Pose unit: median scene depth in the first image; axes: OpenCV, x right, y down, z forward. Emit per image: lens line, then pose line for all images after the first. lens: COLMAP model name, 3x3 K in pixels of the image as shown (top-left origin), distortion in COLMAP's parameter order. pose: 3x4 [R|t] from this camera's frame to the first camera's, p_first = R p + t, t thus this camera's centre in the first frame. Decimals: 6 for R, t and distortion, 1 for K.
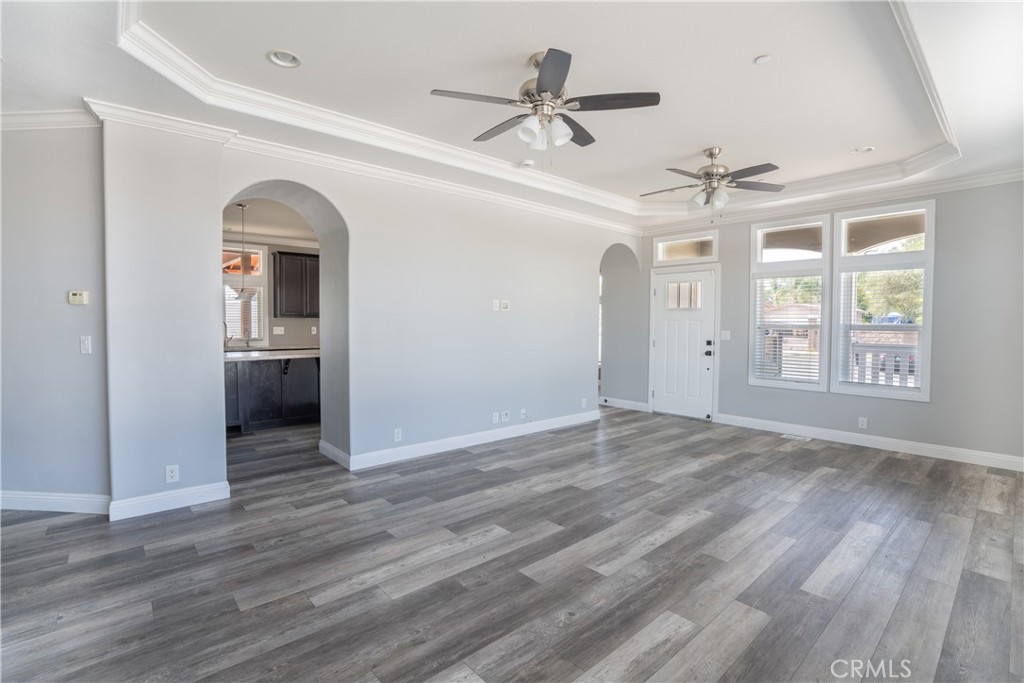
lens RADIAL K [[496.2, 0, 512.0], [0, 496.2, 341.5], [0, 0, 1]] dist [-0.061479, 0.026258]
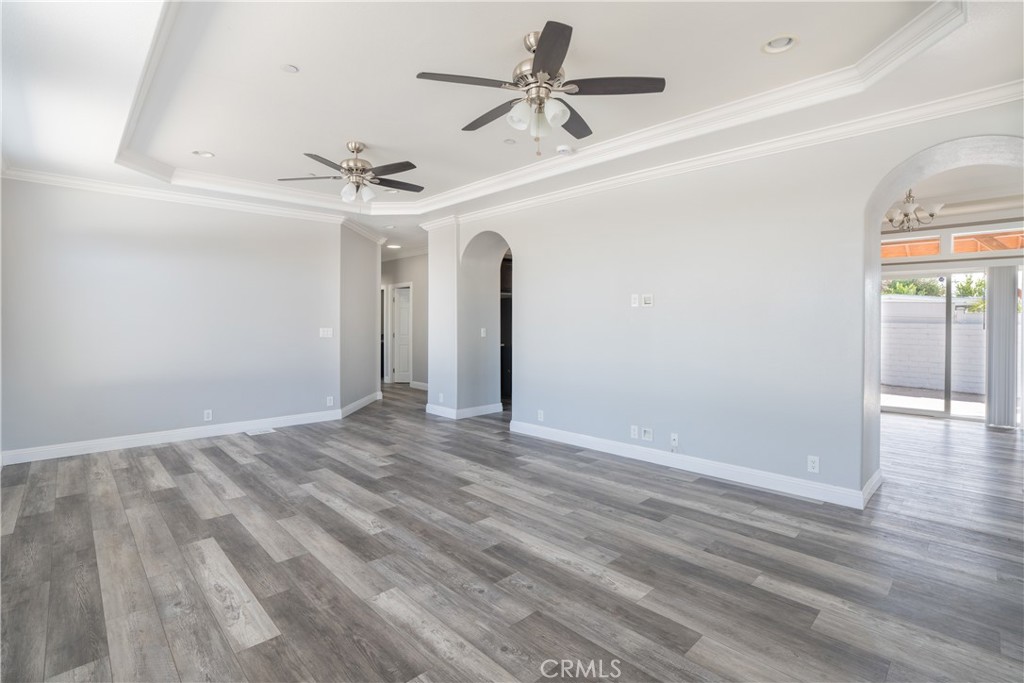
lens RADIAL K [[480.9, 0, 507.8], [0, 480.9, 336.5], [0, 0, 1]] dist [-0.064668, 0.024591]
pose [[0.008627, 0.023499, -0.999687, 1.252755], [-0.035332, 0.999107, 0.023180, -0.037431], [0.999338, 0.035121, 0.009450, 1.211260]]
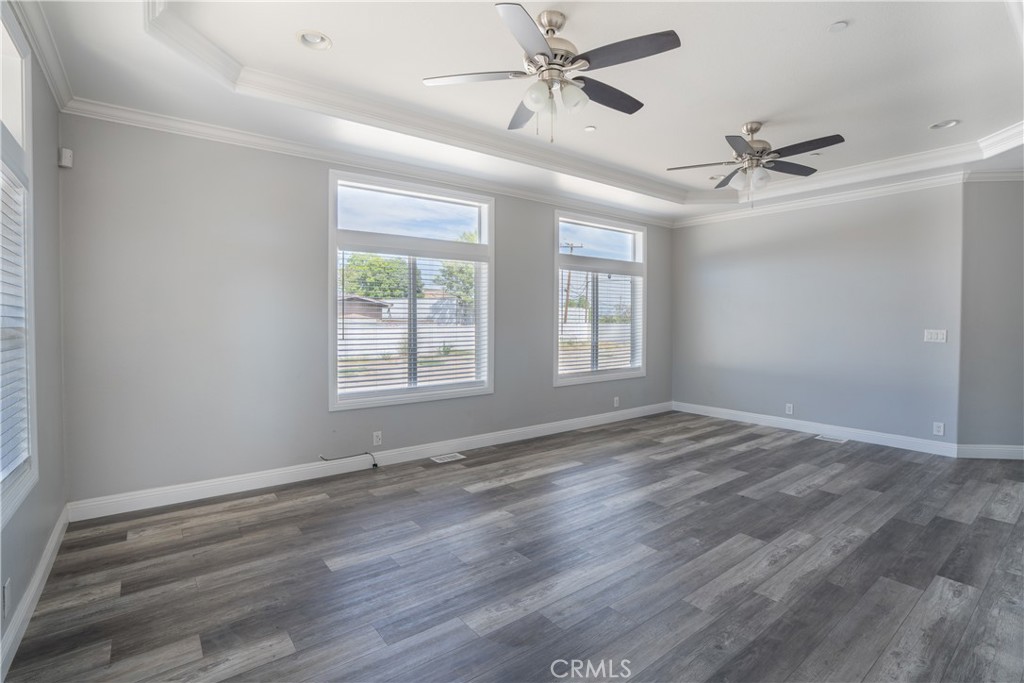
lens RADIAL K [[480.9, 0, 507.8], [0, 480.9, 336.5], [0, 0, 1]] dist [-0.064668, 0.024591]
pose [[-0.995627, -0.013355, 0.092454, 0.510682], [-0.006665, 0.997361, 0.072291, -0.071808], [-0.093176, 0.071358, -0.993089, 1.973042]]
